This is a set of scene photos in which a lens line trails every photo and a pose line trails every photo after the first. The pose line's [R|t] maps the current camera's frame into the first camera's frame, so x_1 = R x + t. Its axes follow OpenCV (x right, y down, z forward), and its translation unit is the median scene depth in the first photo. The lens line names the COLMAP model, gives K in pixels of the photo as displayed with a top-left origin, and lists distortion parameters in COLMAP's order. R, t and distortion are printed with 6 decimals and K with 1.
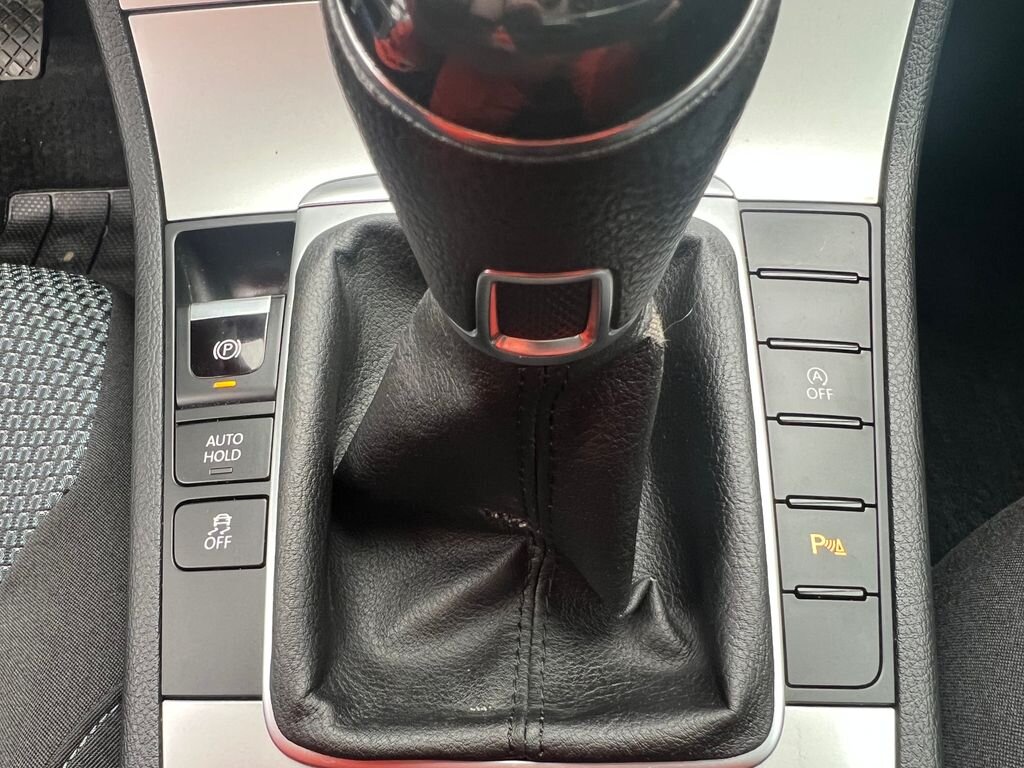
lens RADIAL K [[770.5, 0, 483.3], [0, 770.5, 447.0], [0, 0, 1]] dist [0.002601, -0.008311]
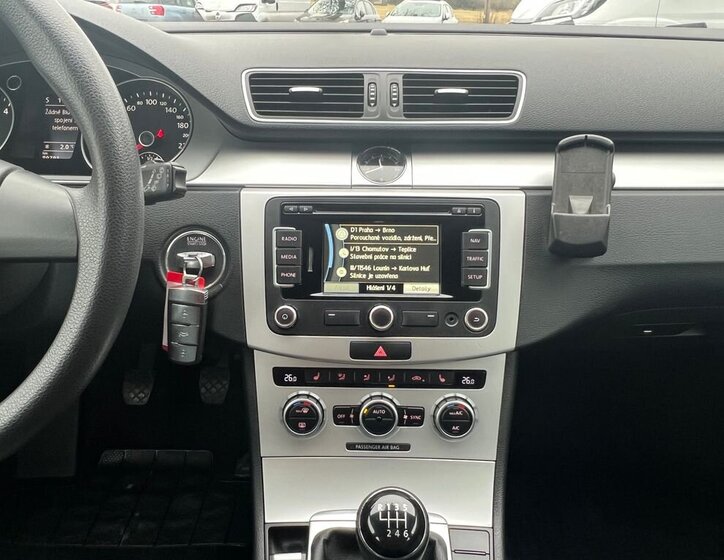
lens RADIAL K [[561.8, 0, 352.1], [0, 561.8, 289.9], [0, 0, 1]] dist [-0.003231, 0.012124]
pose [[0.998882, 0.041720, 0.022213, -0.160856], [-0.025286, 0.868748, -0.494608, -0.002360], [-0.039933, 0.493494, 0.868832, -1.479133]]
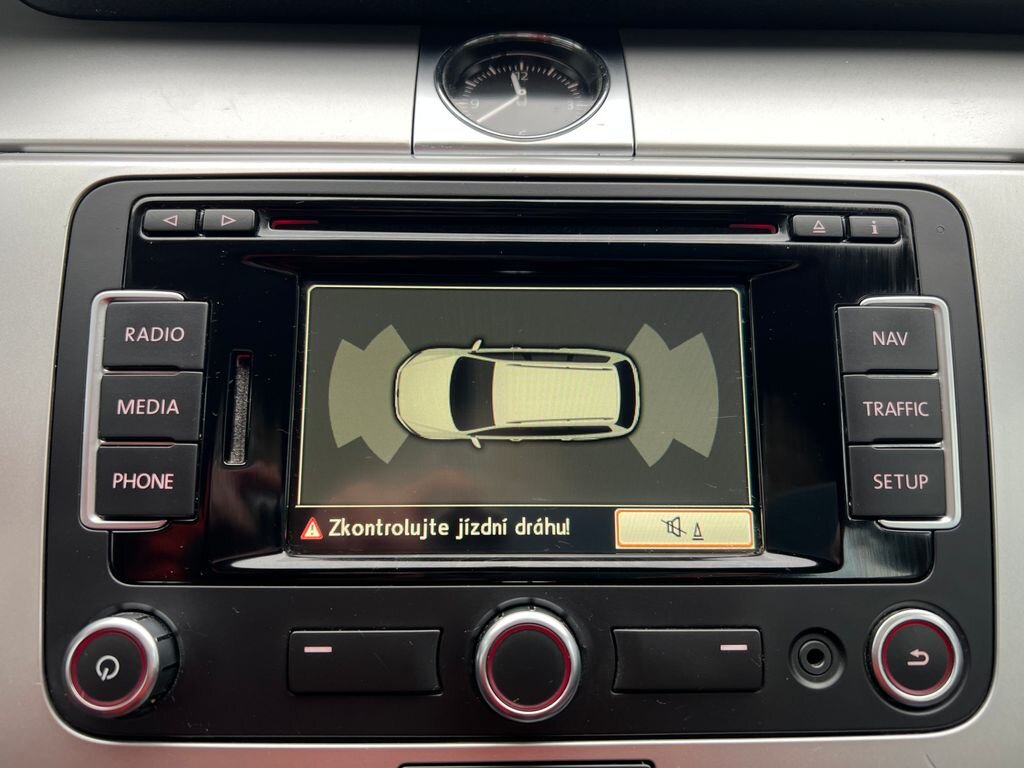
lens RADIAL K [[789.9, 0, 511.4], [0, 789.9, 386.1], [0, 0, 1]] dist [-0.012046, -0.011006]
pose [[0.997671, 0.037606, 0.056898, -0.054390], [0.002736, 0.811511, -0.584331, -0.816719], [-0.068148, 0.583126, 0.809518, -0.196498]]
